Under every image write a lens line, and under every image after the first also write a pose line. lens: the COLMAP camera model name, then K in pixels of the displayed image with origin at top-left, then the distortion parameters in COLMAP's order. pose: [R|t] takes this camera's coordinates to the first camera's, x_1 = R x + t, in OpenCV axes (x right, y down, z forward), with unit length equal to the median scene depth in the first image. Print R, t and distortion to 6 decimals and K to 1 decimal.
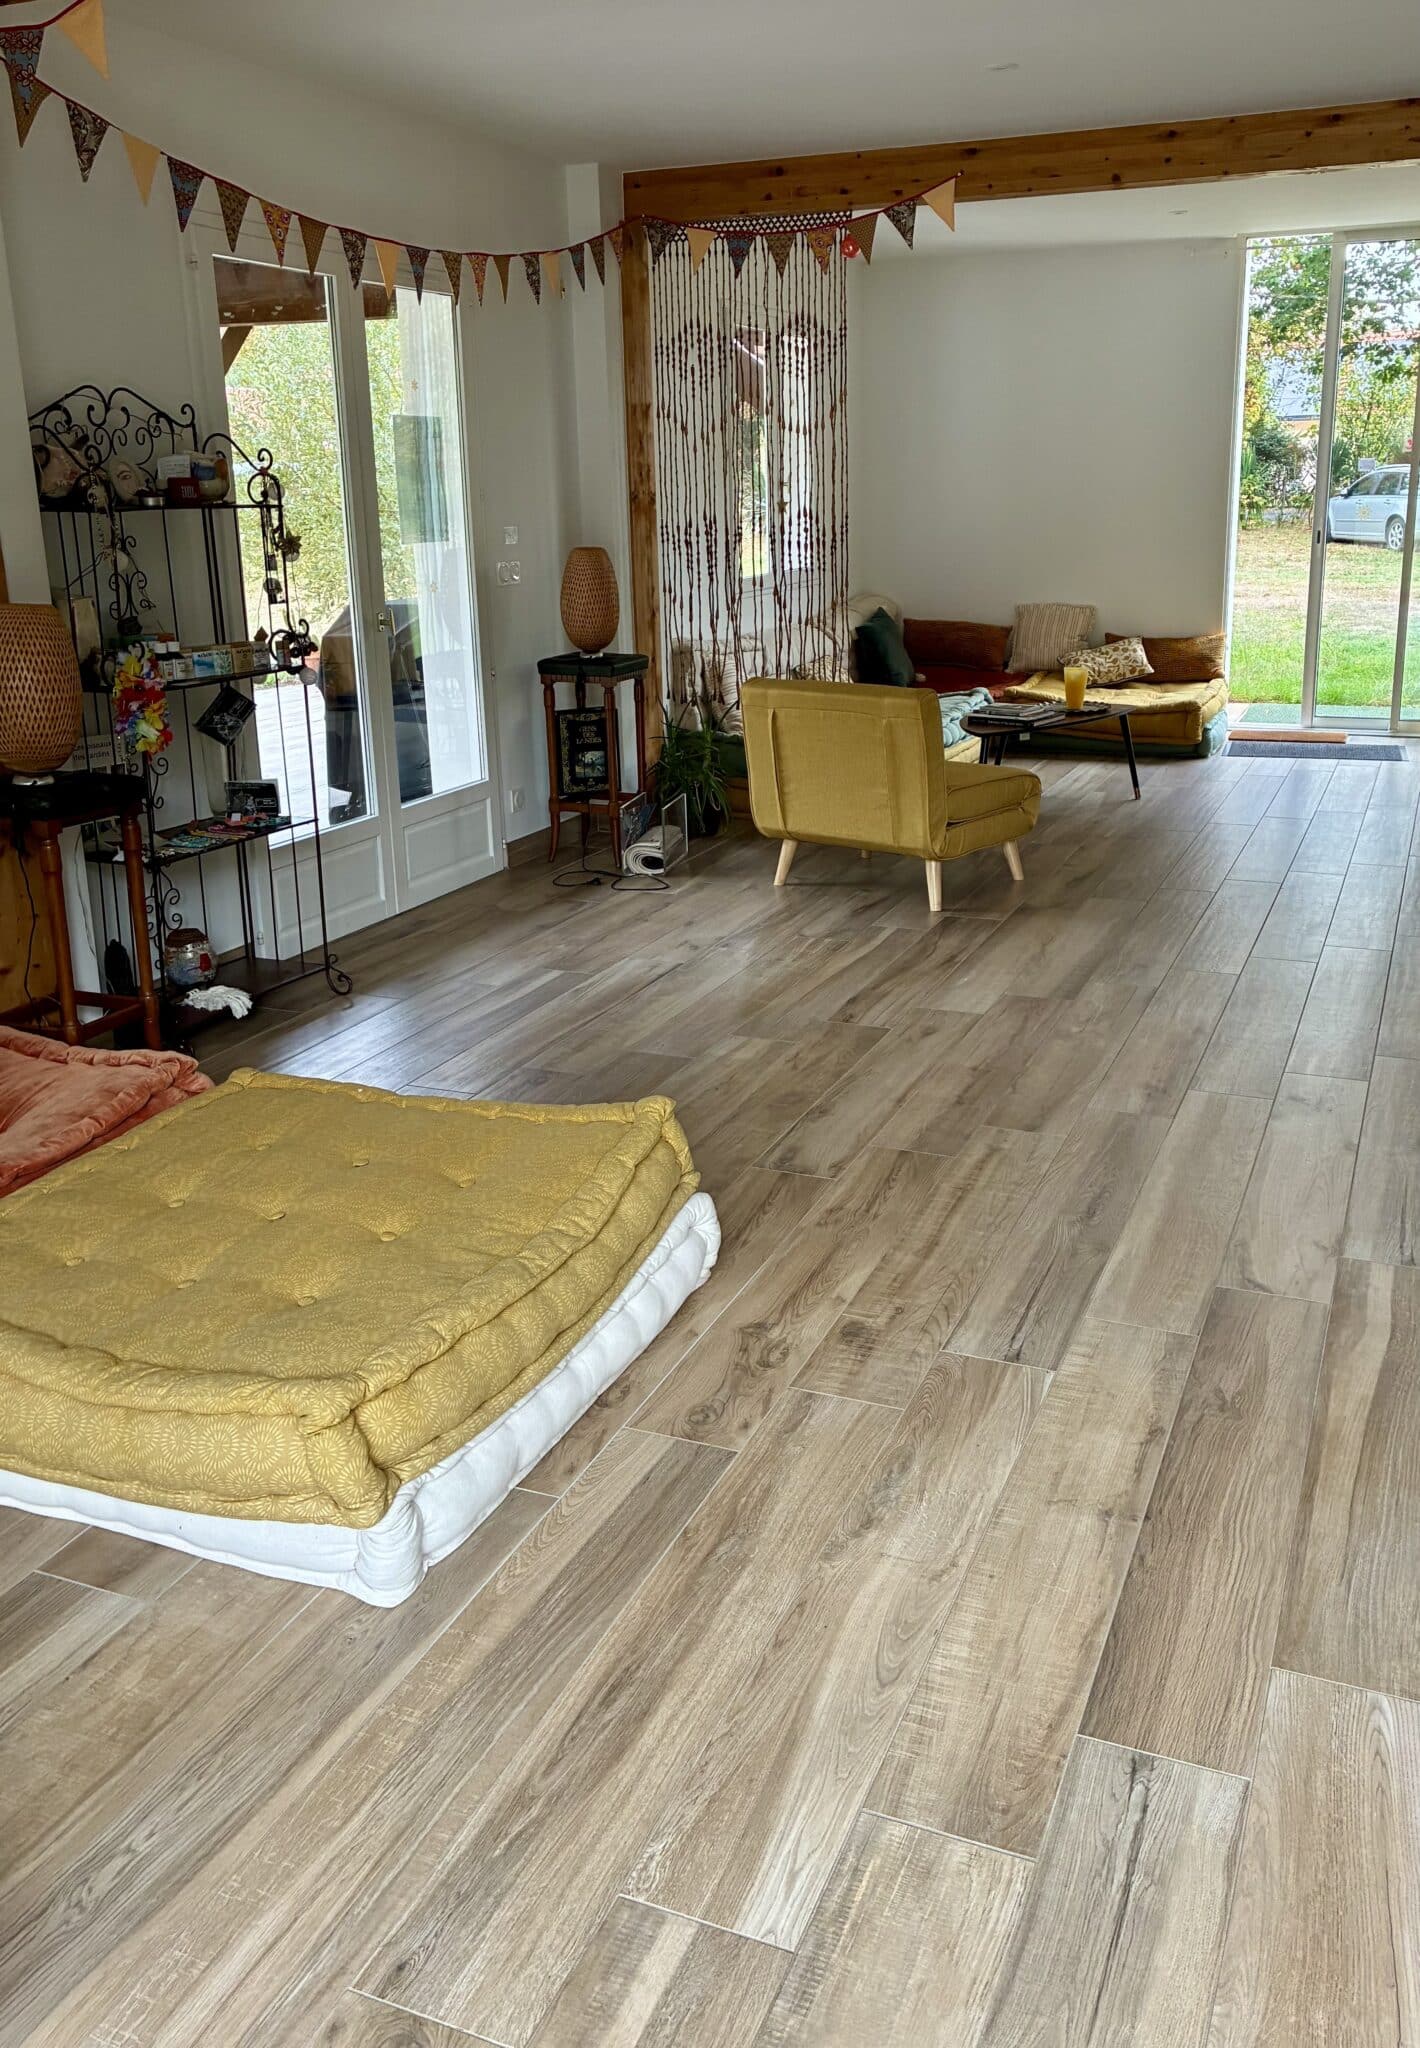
lens RADIAL K [[1666.7, 0, 742.5], [0, 1666.7, 917.2], [0, 0, 1]] dist [0.038319, -0.035403]
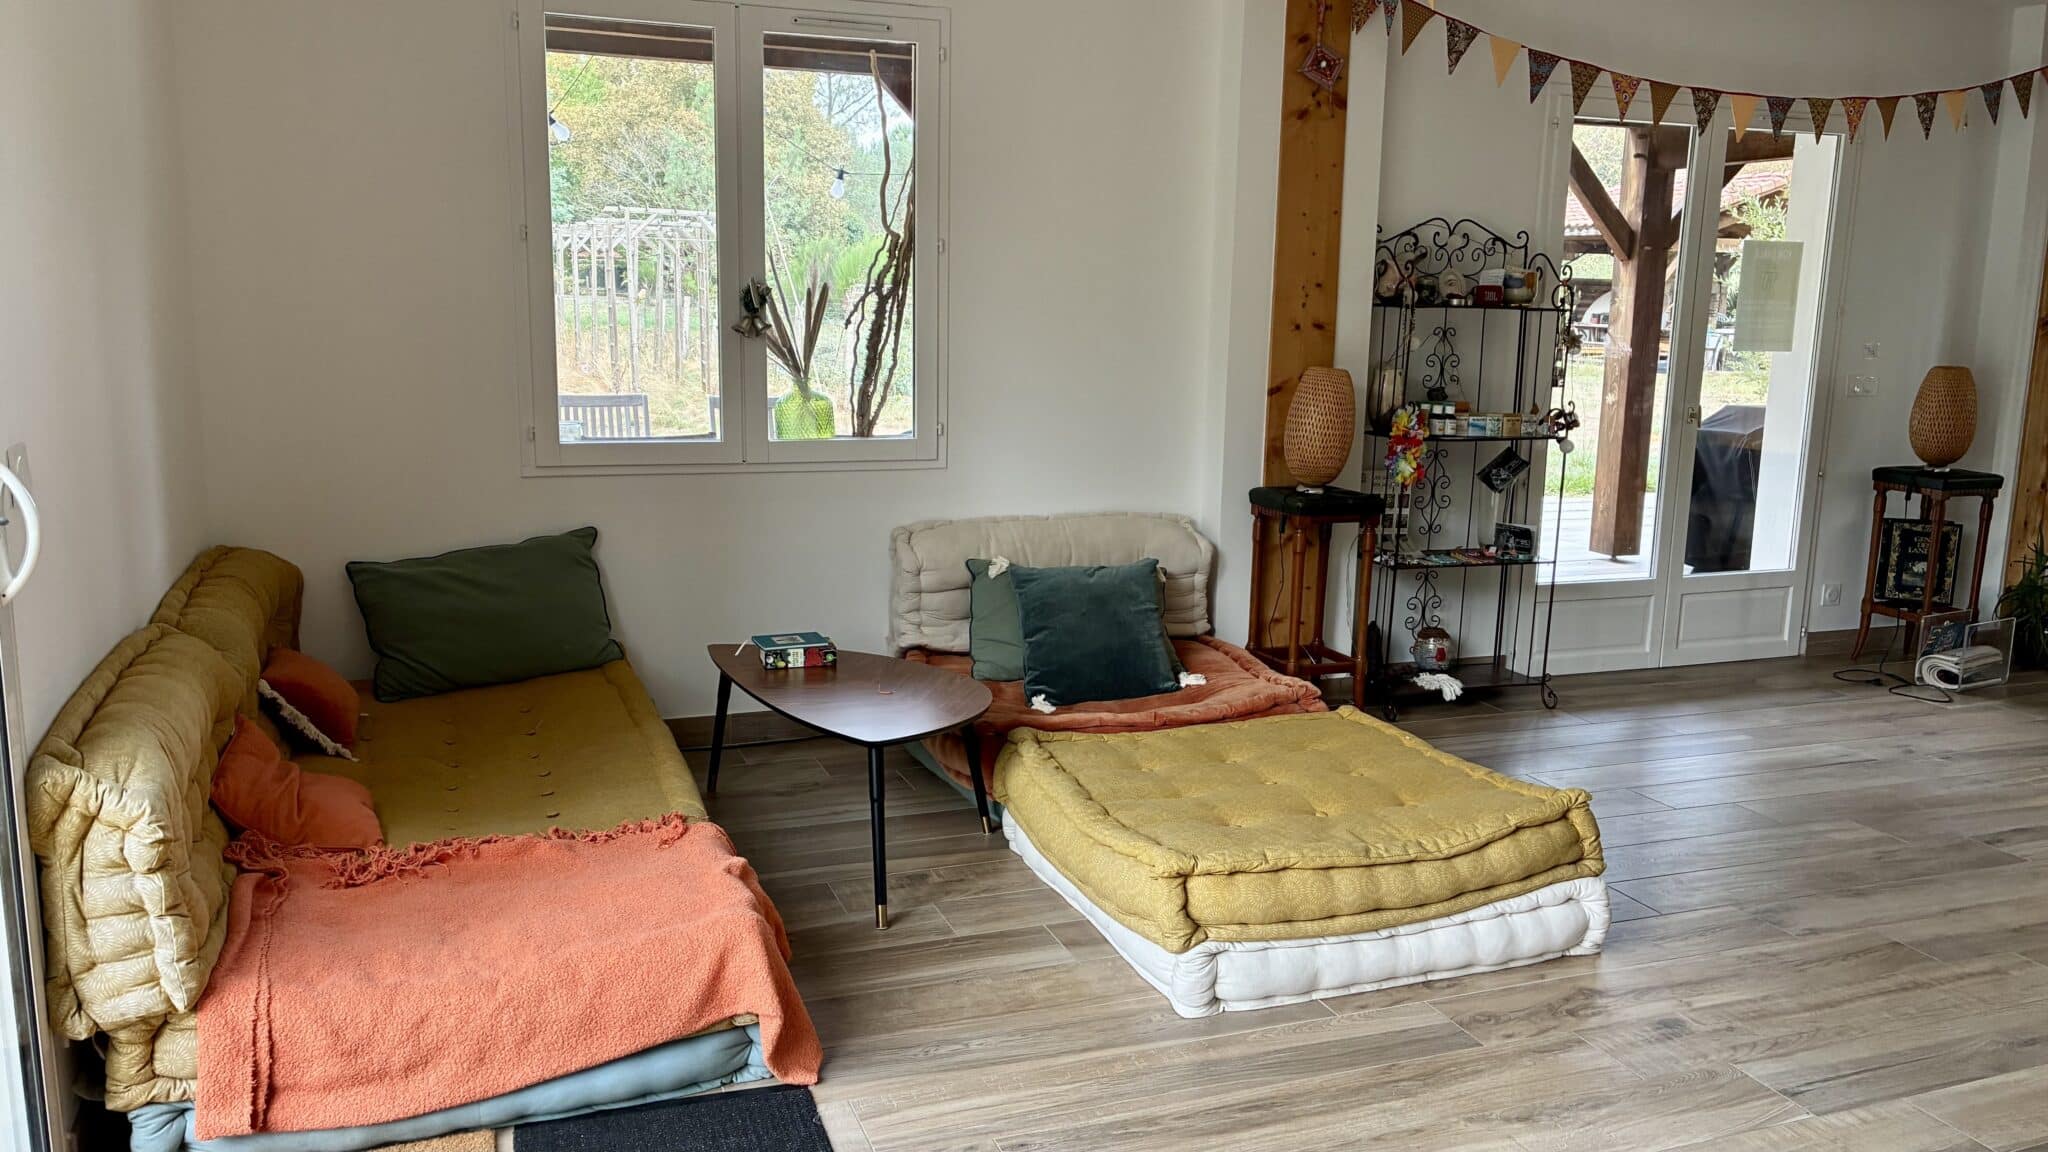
lens RADIAL K [[1509.5, 0, 1030.0], [0, 1509.5, 560.9], [0, 0, 1]] dist [0.036677, -0.035389]
pose [[0.686177, 0.160164, -0.709583, 0.300979], [-0.218179, 0.975865, 0.009286, 0.016084], [0.693945, 0.148445, 0.704560, -0.055709]]
